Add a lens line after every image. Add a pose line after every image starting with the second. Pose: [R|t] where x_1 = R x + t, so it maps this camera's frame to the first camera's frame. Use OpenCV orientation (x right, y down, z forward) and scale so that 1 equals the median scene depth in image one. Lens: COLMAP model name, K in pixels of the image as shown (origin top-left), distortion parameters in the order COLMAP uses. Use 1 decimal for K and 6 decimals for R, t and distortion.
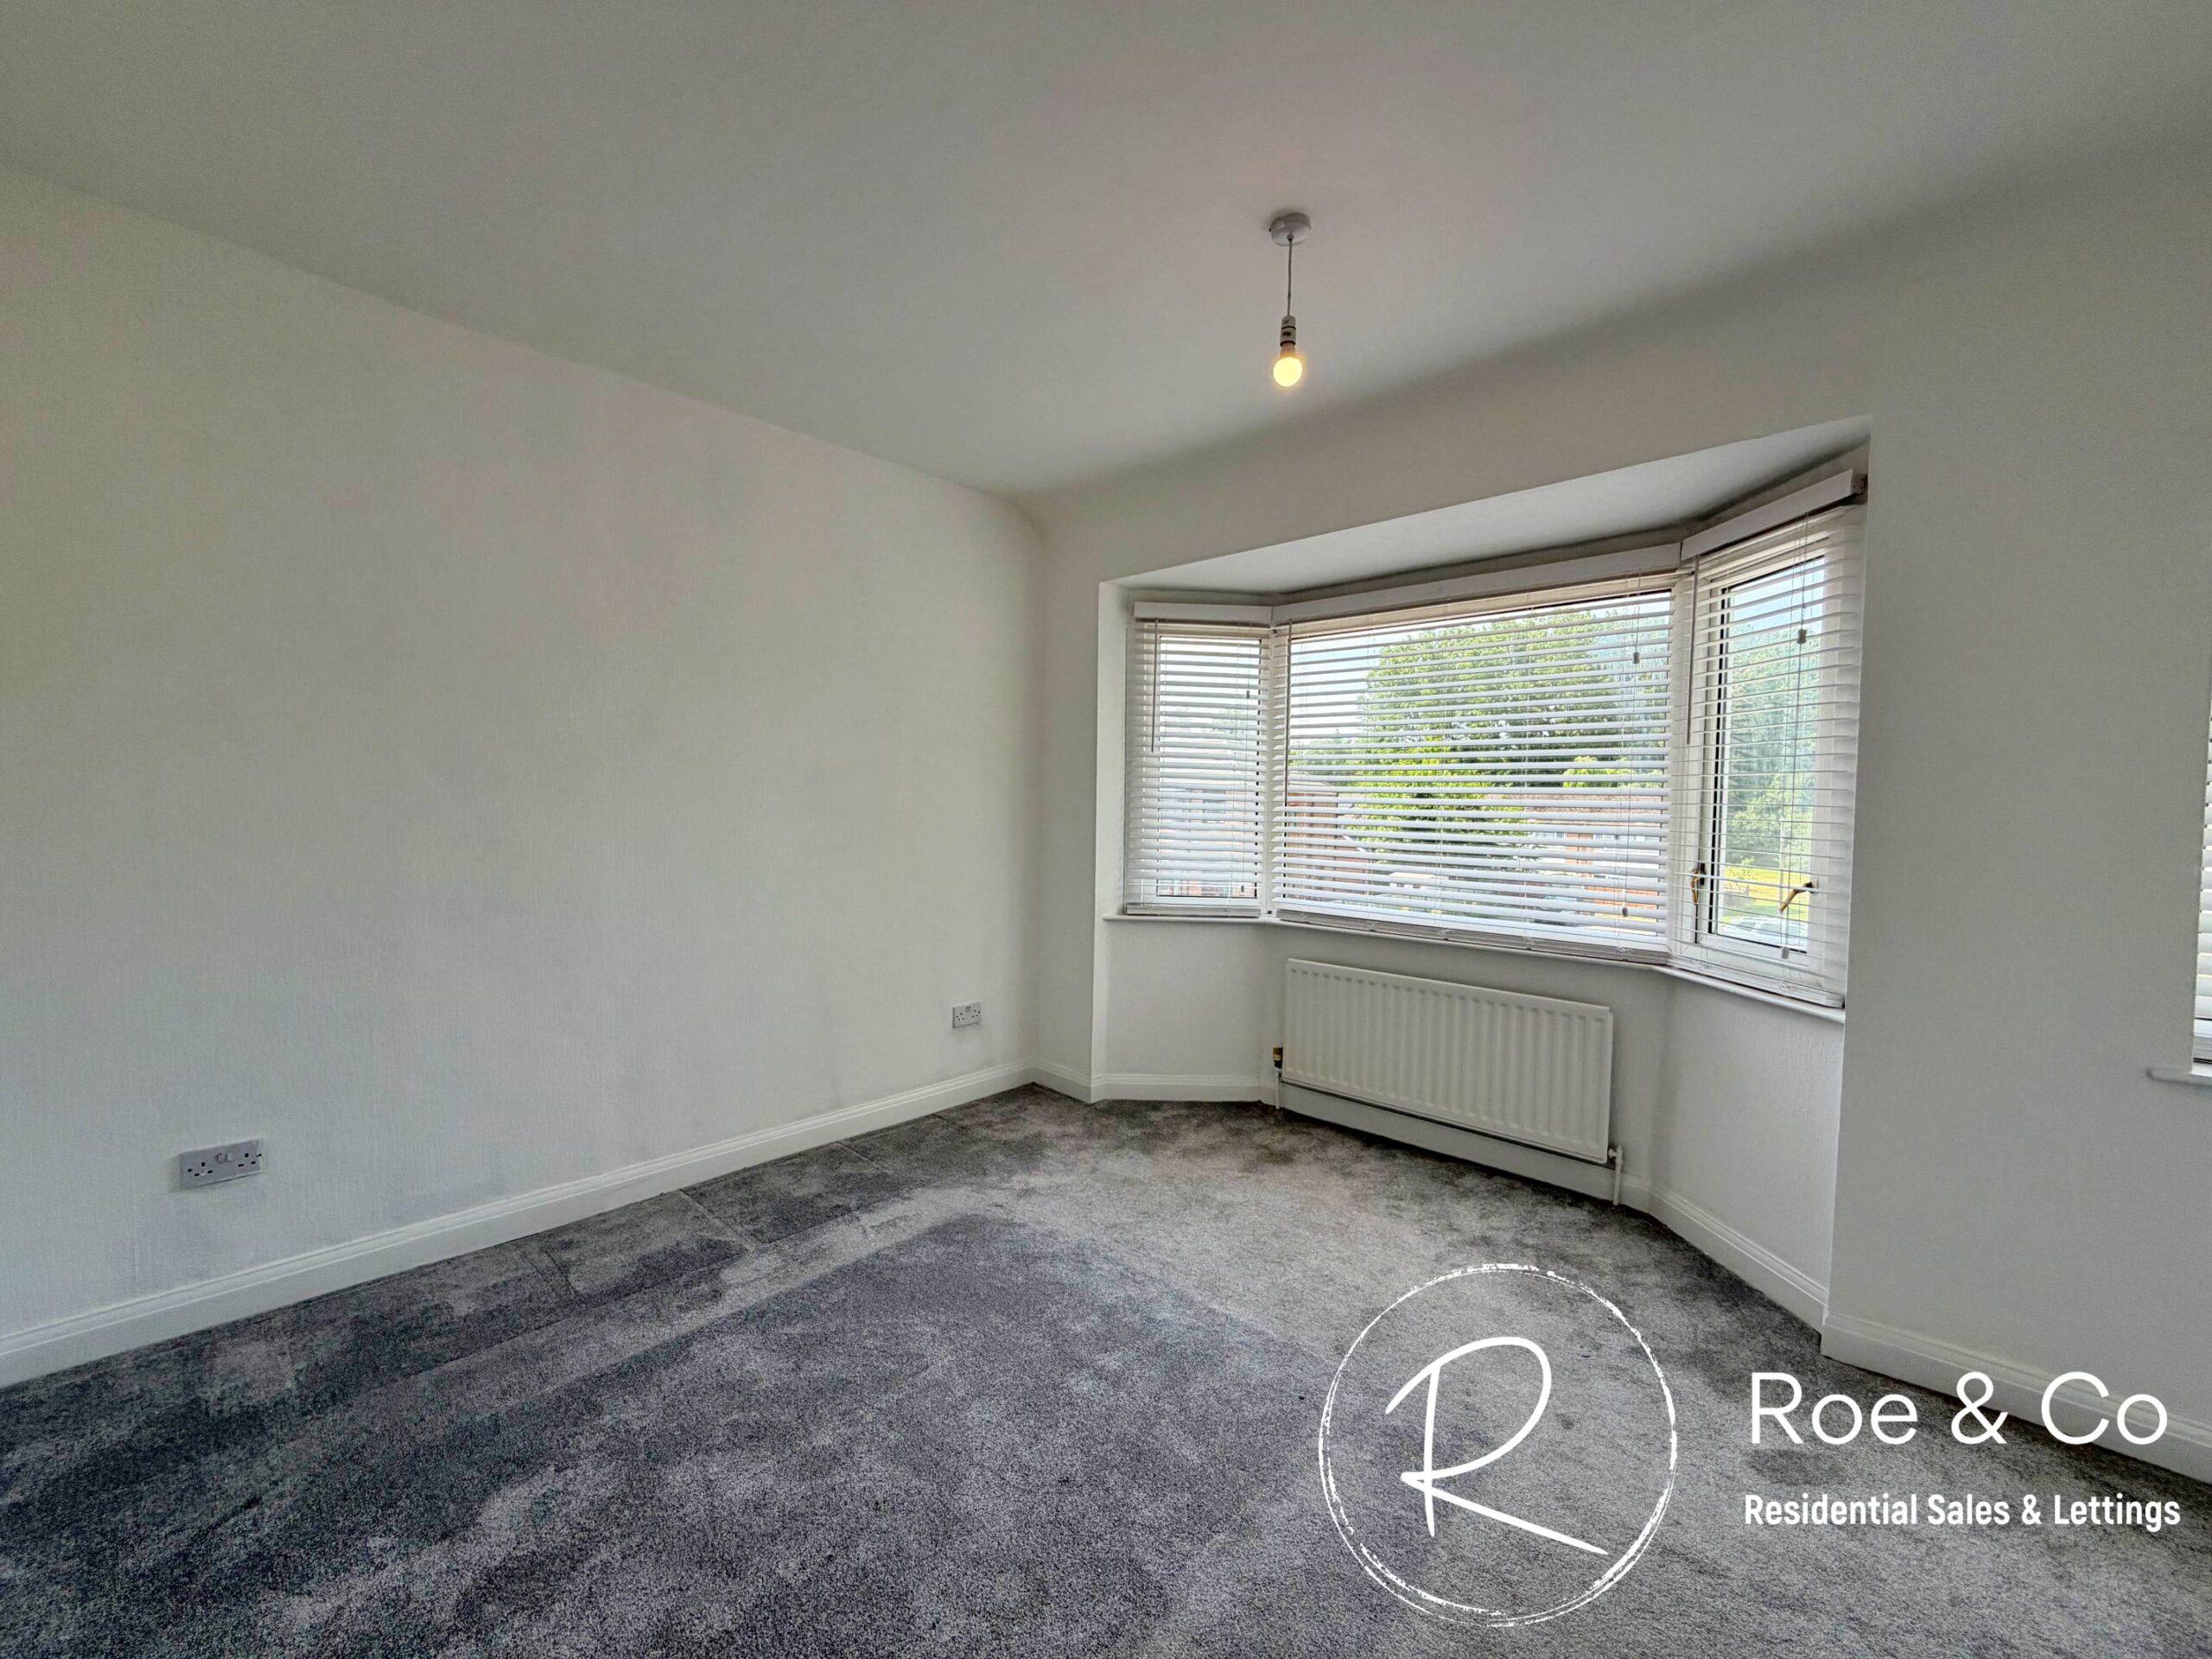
lens RADIAL K [[889.2, 0, 1116.2], [0, 889.2, 825.1], [0, 0, 1]] dist [0.002365, -0.000257]
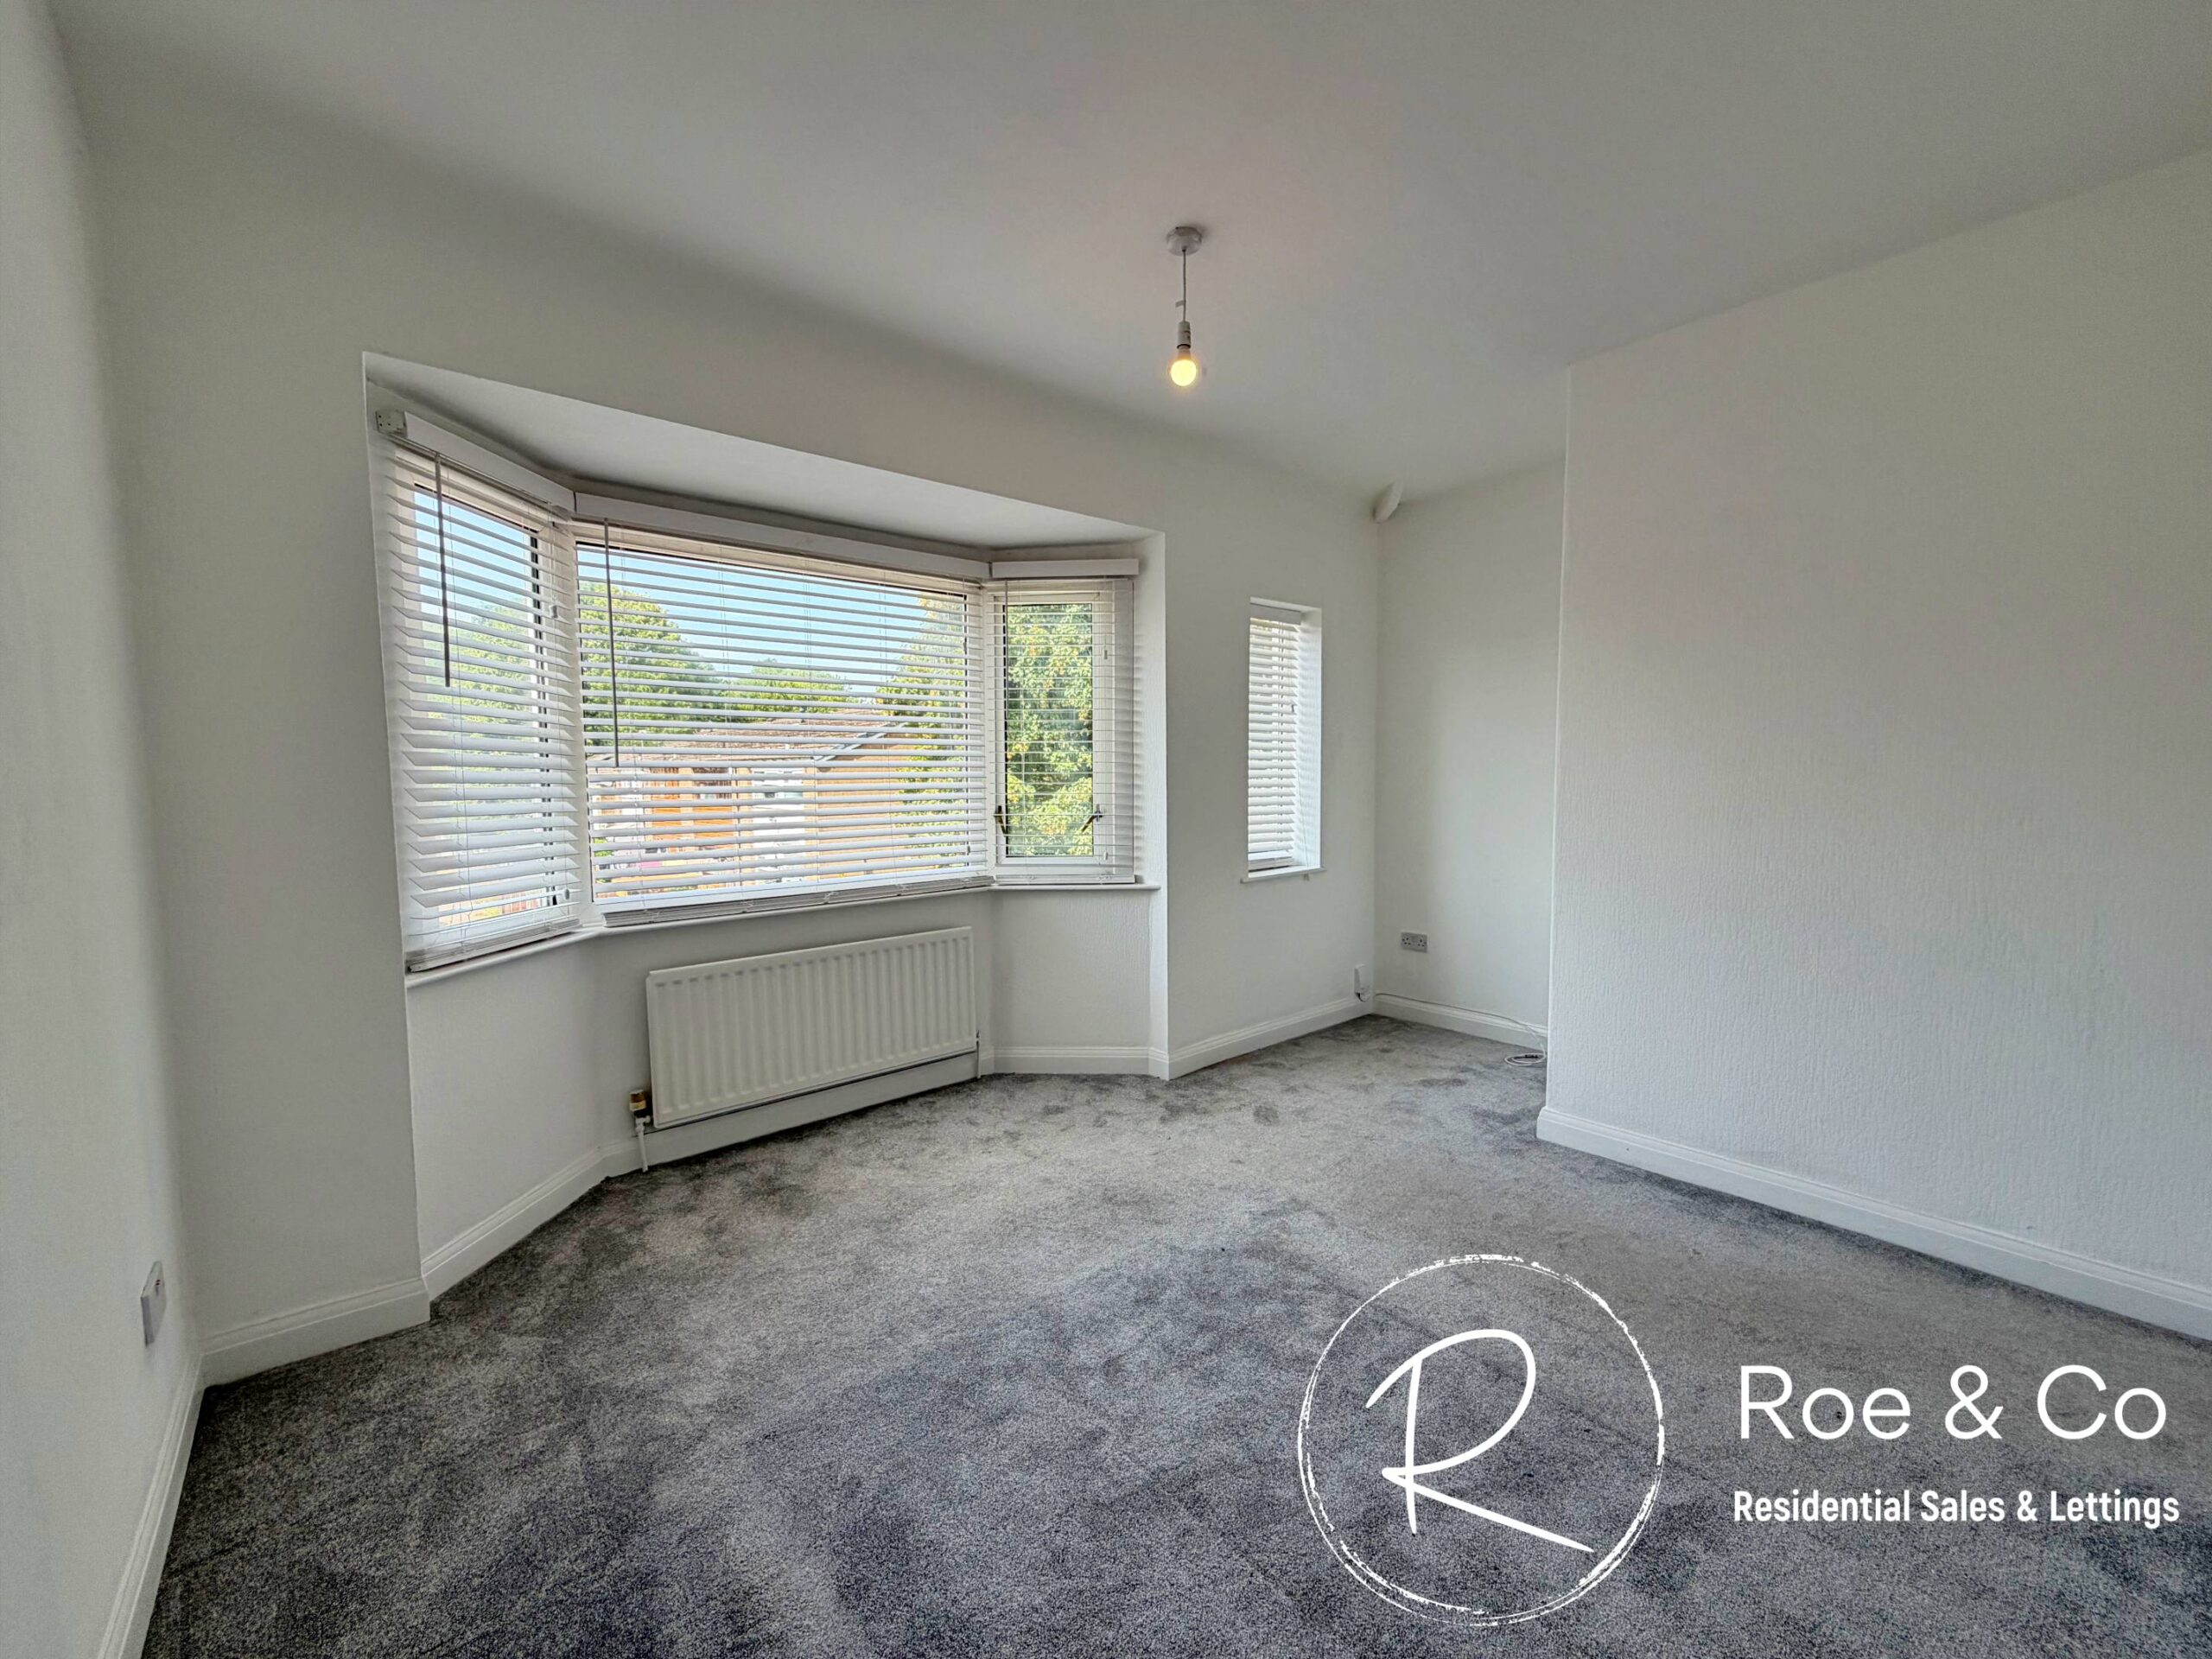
lens RADIAL K [[889.2, 0, 1104.3], [0, 889.2, 817.2], [0, 0, 1]] dist [0.002365, -0.000257]
pose [[0.118183, -0.075766, 0.990097, -0.611218], [0.034717, 0.996791, 0.072134, -0.029511], [-0.992385, 0.025849, 0.120434, 0.618538]]
